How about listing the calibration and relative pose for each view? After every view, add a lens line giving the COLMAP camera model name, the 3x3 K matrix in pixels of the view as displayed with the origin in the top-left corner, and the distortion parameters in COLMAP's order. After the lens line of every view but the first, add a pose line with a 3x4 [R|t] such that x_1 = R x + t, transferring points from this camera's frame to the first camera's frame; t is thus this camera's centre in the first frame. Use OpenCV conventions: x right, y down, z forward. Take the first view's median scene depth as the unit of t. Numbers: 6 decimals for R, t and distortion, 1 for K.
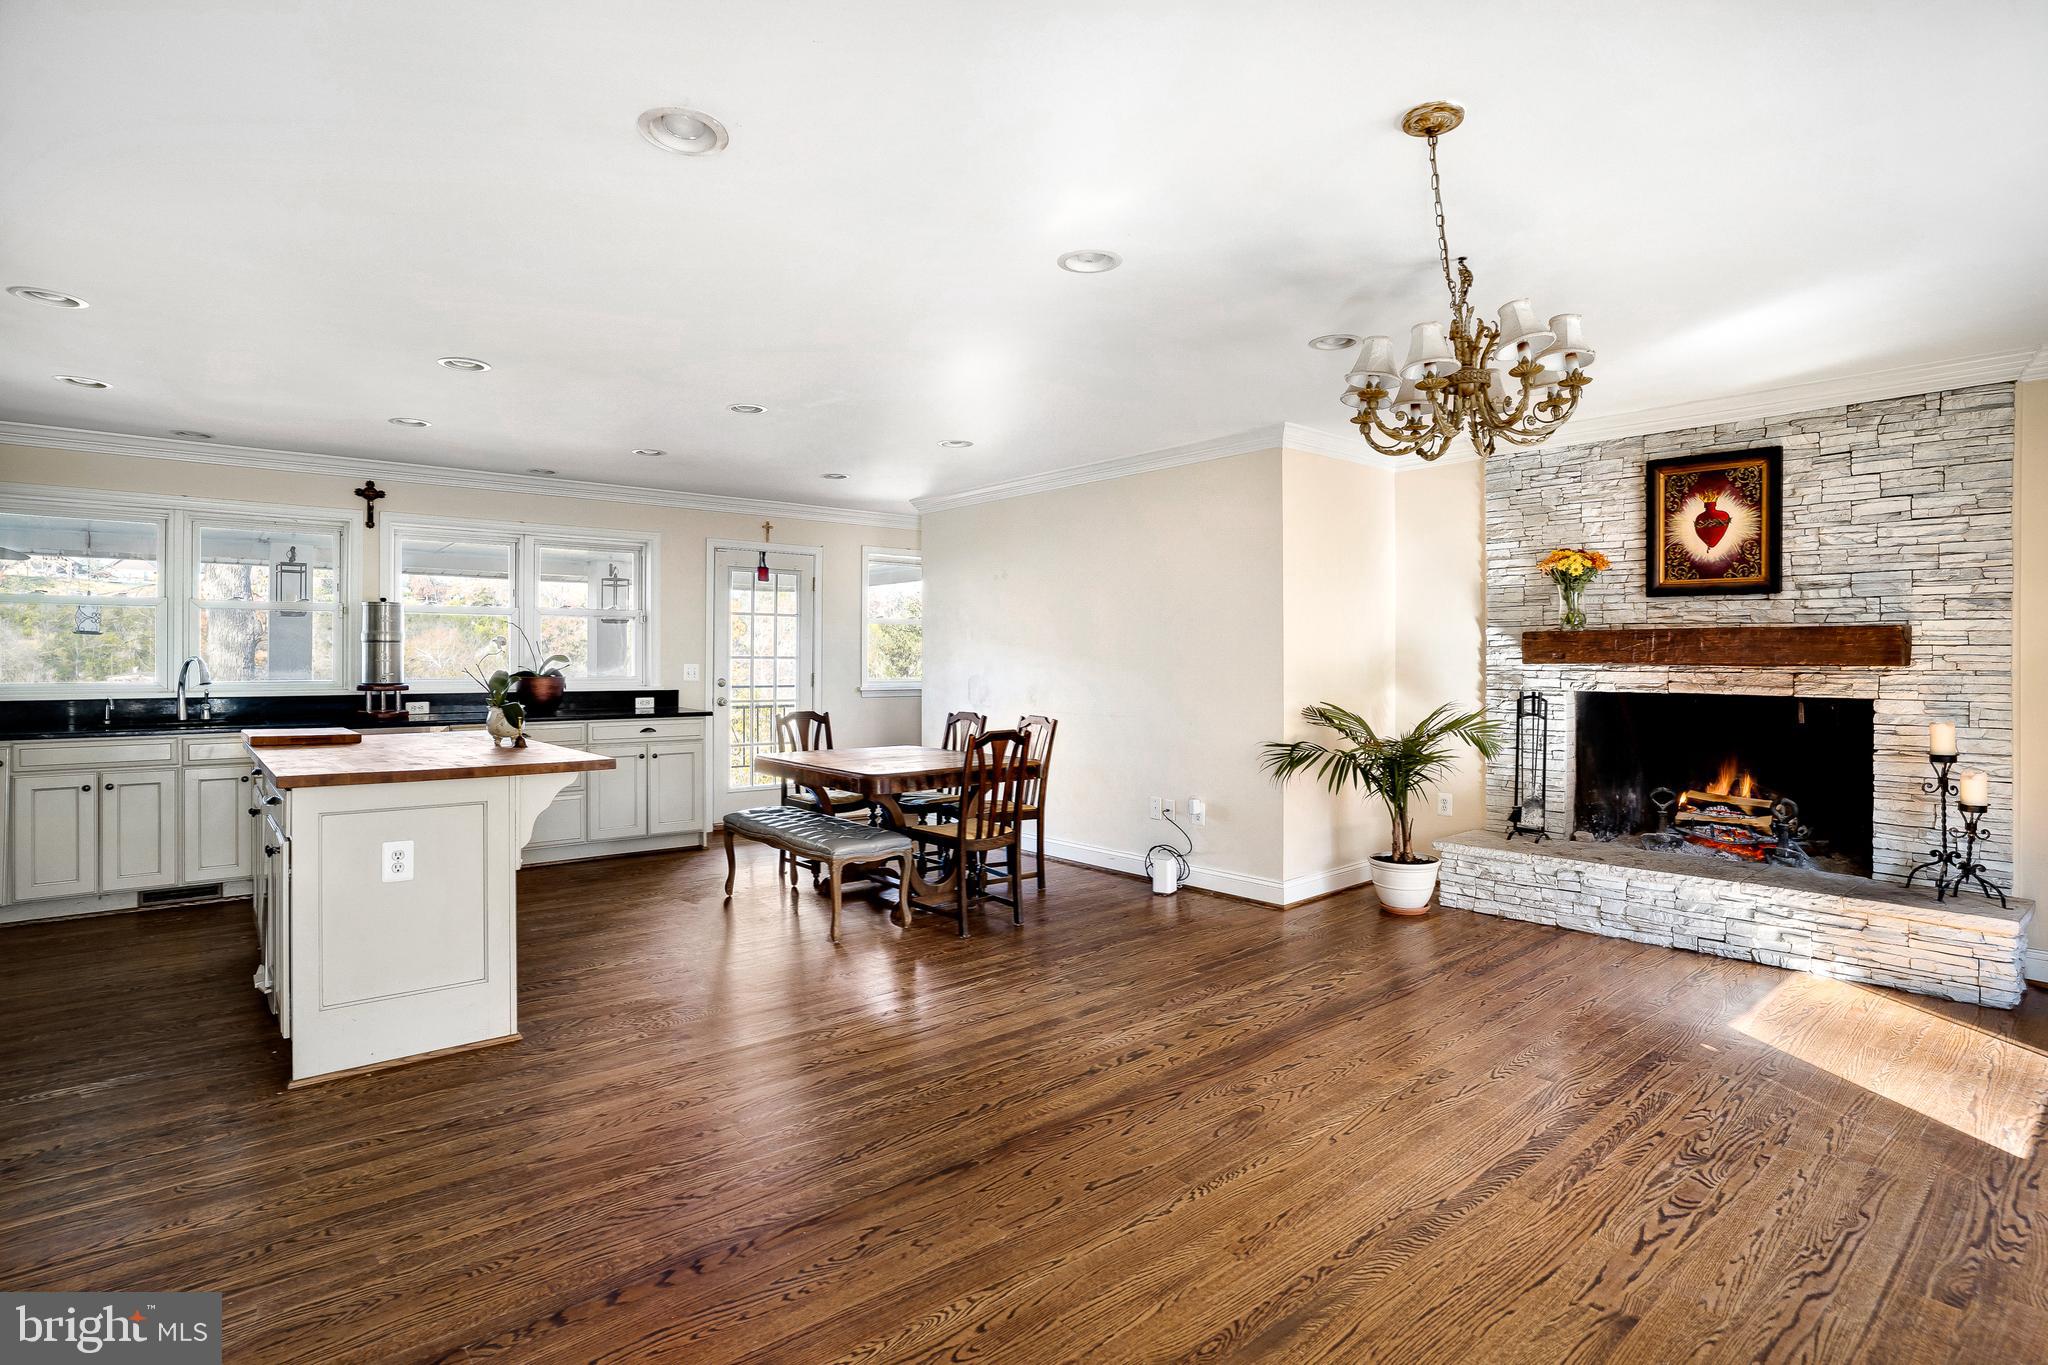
lens RADIAL K [[998.9, 0, 969.4], [0, 998.9, 638.5], [0, 0, 1]] dist [0.000737, 0.000797]
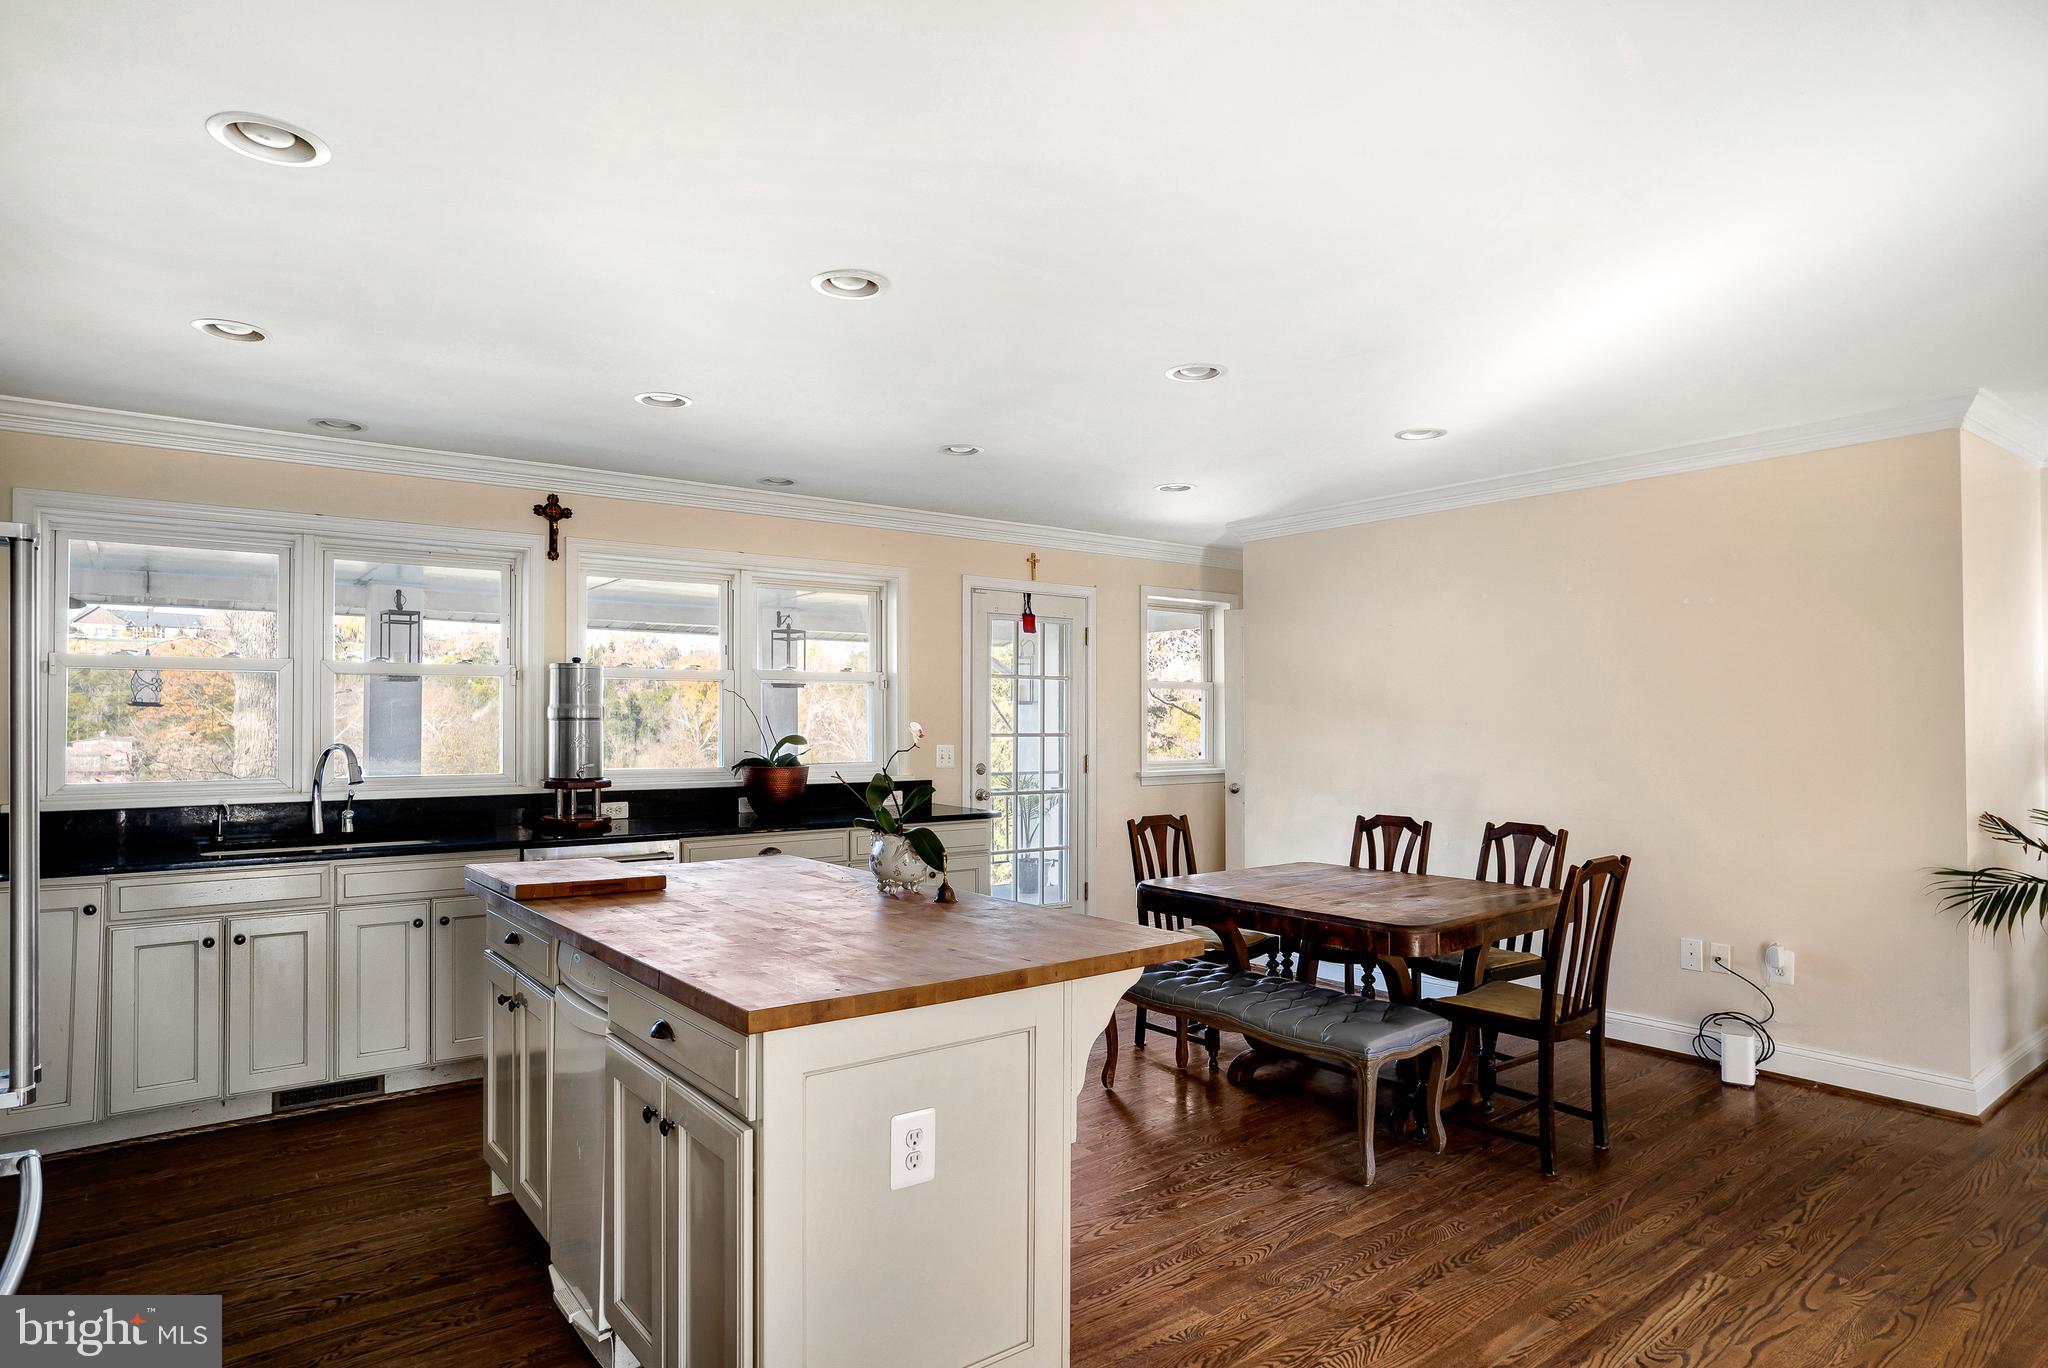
lens RADIAL K [[1129.9, 0, 1024.0], [0, 1129.9, 684.0], [0, 0, 1]] dist [-0.018340, 0.001874]
pose [[0.999947, -0.002885, -0.009868, -0.261213], [0.002756, 0.999911, -0.013073, -0.010126], [0.009905, 0.013045, 0.999866, 0.201341]]
